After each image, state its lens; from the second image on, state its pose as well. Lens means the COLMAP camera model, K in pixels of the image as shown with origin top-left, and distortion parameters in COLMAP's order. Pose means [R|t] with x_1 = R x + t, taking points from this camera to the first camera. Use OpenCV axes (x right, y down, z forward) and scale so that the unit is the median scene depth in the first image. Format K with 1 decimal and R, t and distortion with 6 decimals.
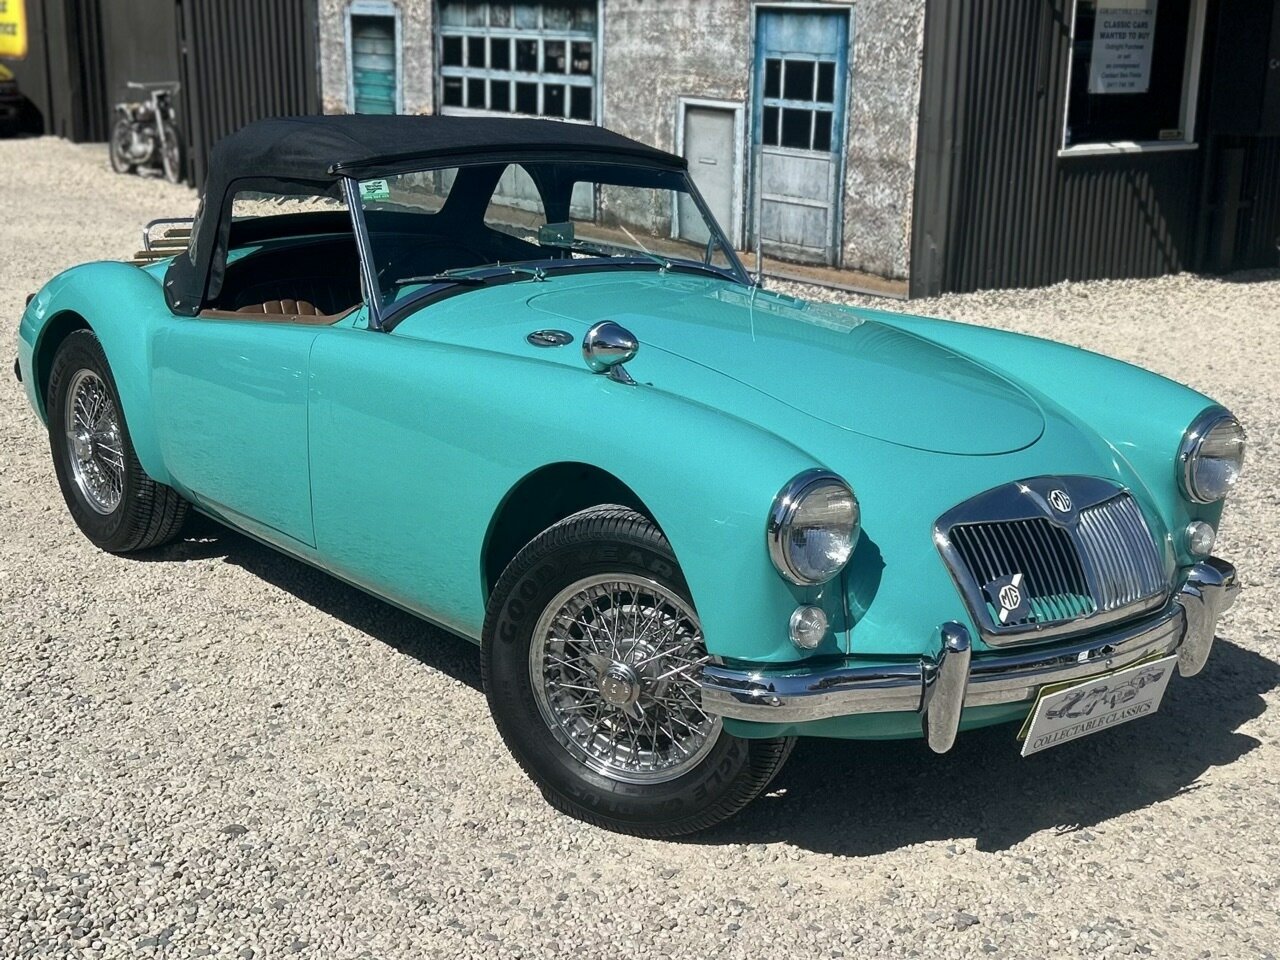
lens RADIAL K [[1908.1, 0, 681.2], [0, 1908.1, 481.6], [0, 0, 1]] dist [0.166249, -0.557429]
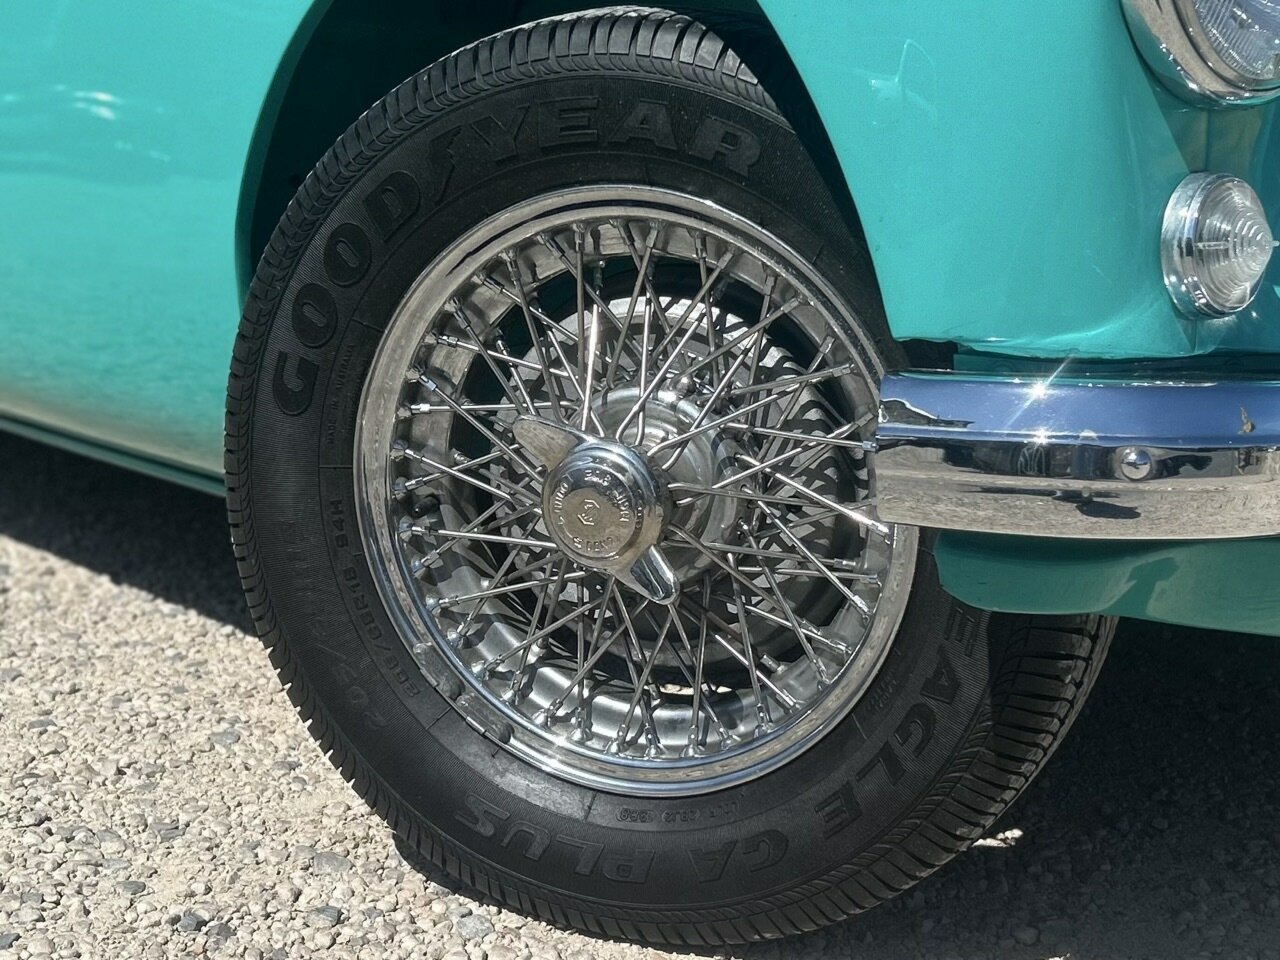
lens RADIAL K [[2043.2, 0, 656.5], [0, 2043.2, 483.9], [0, 0, 1]] dist [0.191158, -0.712697]
pose [[0.999795, -0.007799, 0.018702, -0.028589], [0.009117, 0.997403, -0.071444, 0.124879], [-0.018096, 0.071600, 0.997269, 0.602411]]
